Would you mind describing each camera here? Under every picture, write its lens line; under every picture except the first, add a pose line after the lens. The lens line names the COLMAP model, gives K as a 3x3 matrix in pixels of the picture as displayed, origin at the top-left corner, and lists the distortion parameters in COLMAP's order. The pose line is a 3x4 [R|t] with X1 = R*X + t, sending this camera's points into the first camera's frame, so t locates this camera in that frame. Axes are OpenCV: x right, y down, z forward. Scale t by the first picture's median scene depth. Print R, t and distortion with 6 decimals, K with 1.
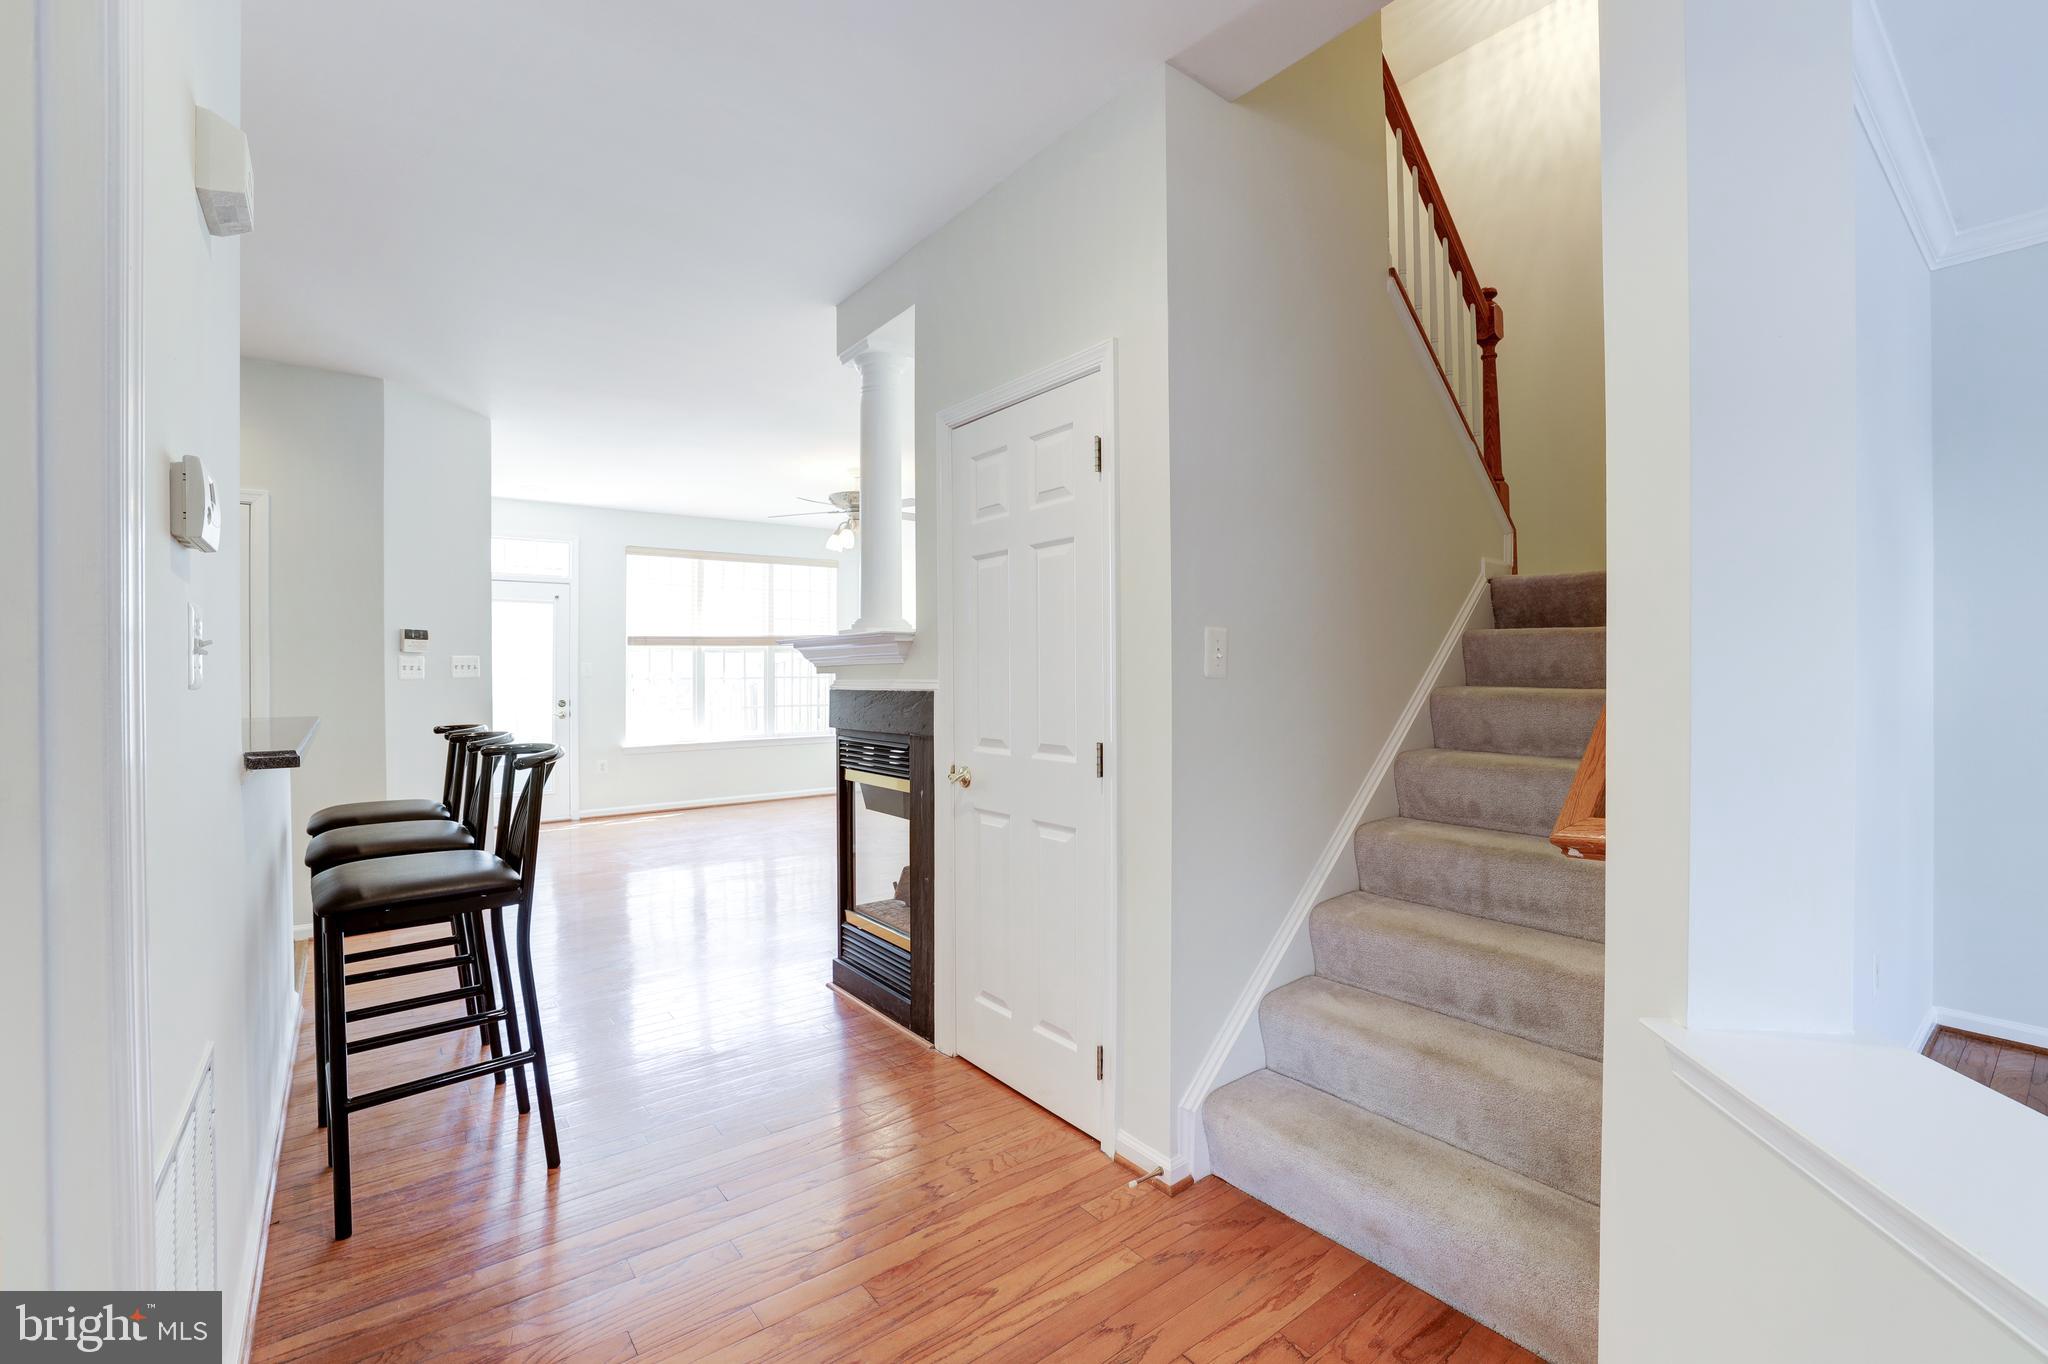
lens RADIAL K [[886.2, 0, 1024.6], [0, 886.2, 673.6], [0, 0, 1]] dist [-0.047508, 0.016039]
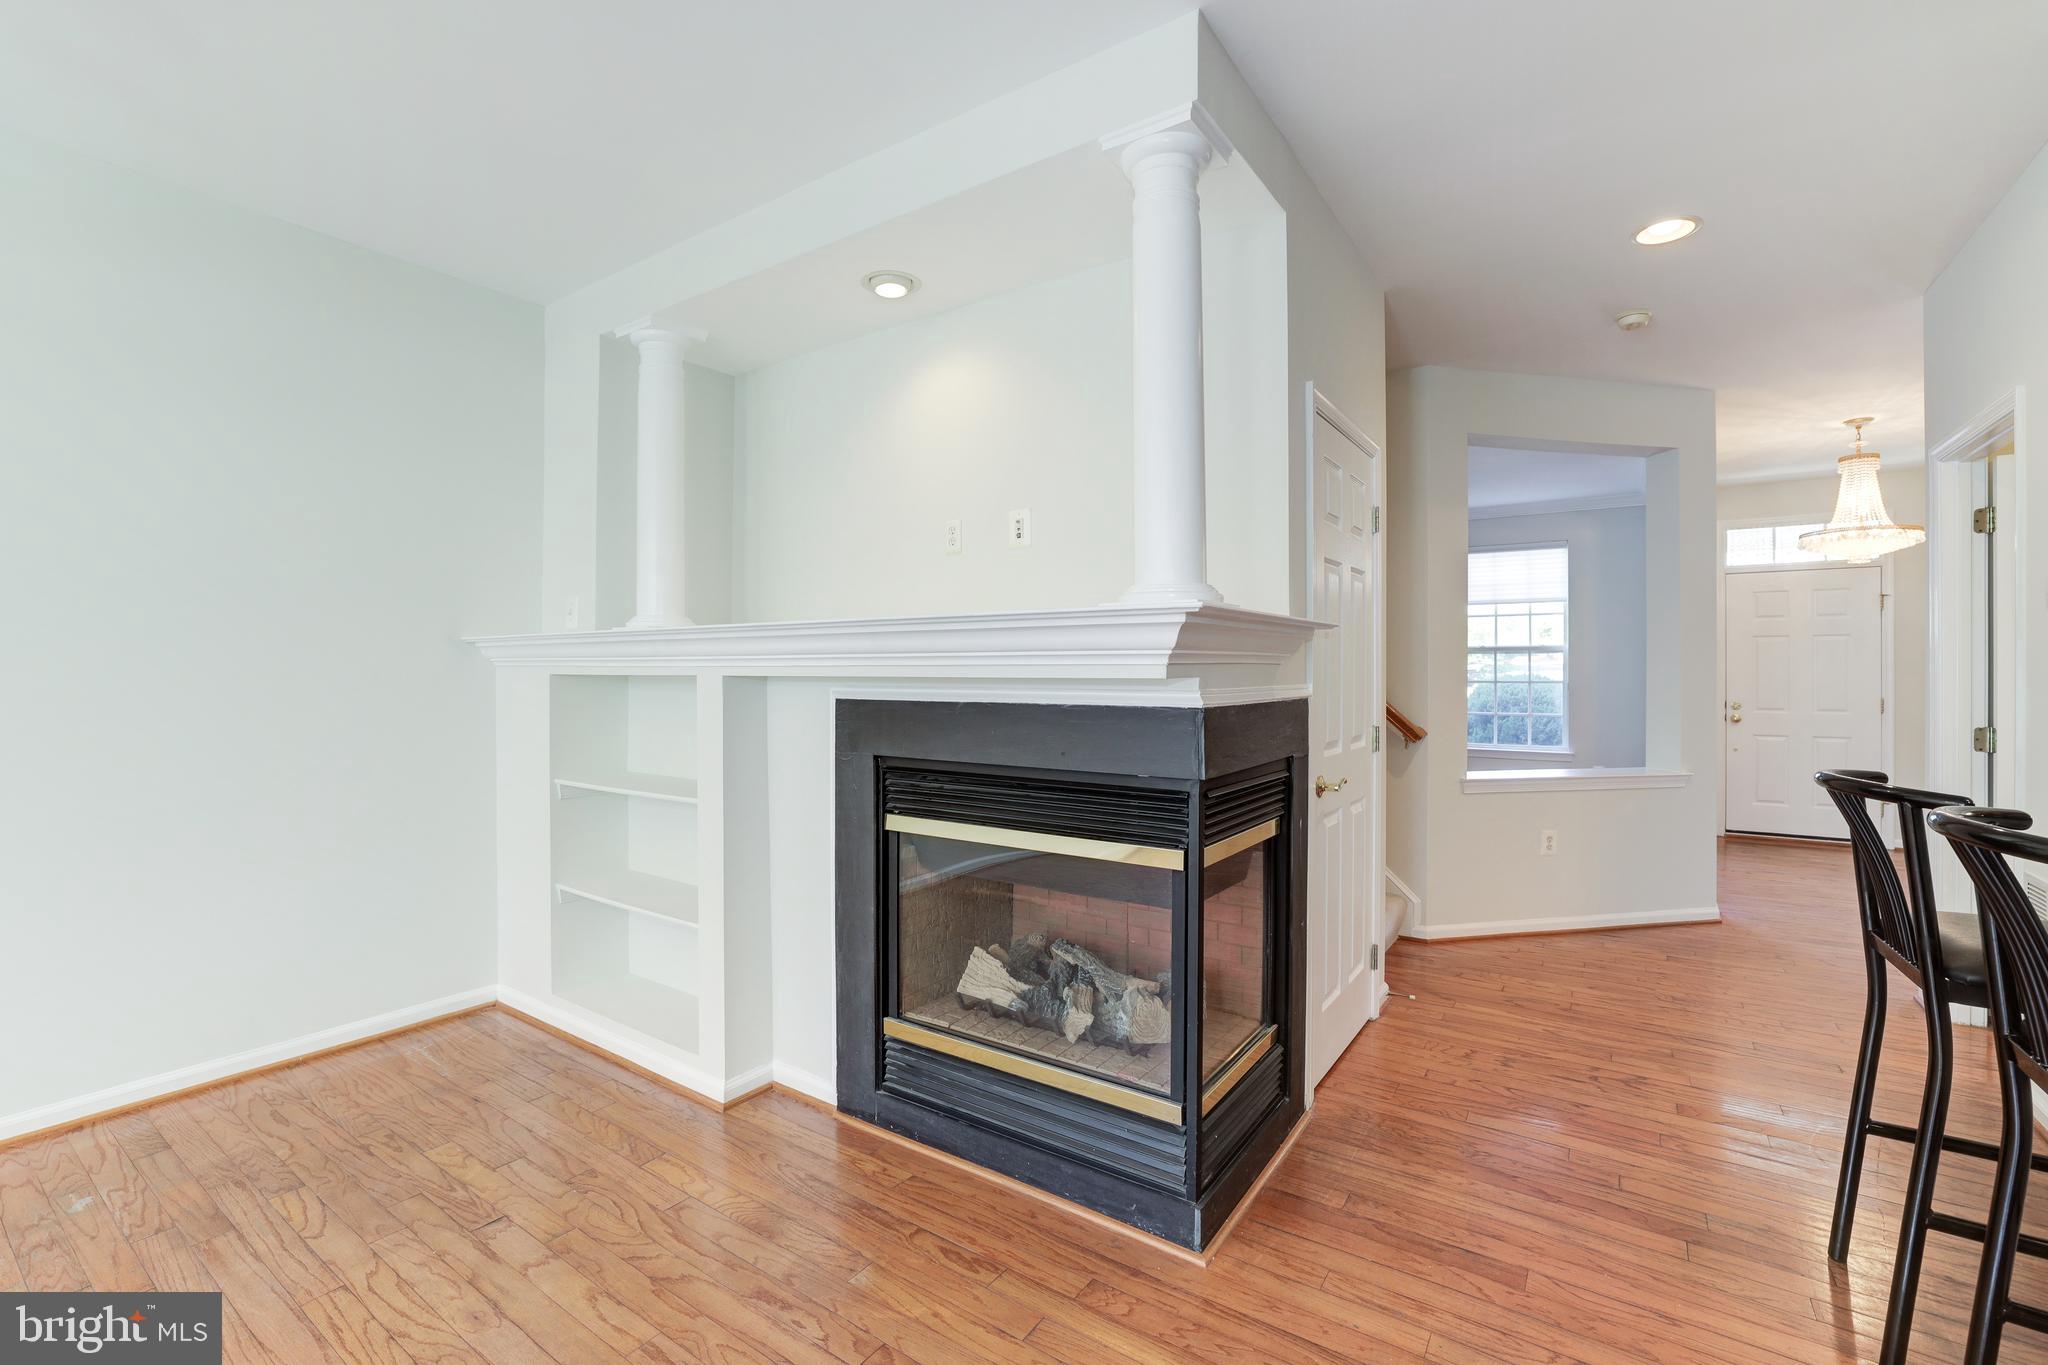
lens RADIAL K [[886.2, 0, 1024.6], [0, 886.2, 674.1], [0, 0, 1]] dist [-0.047508, 0.016039]
pose [[-0.300779, 0.003108, 0.953689, -0.796083], [0.001984, 0.999995, -0.002633, -0.002106], [-0.953692, 0.001101, -0.300784, 1.446303]]
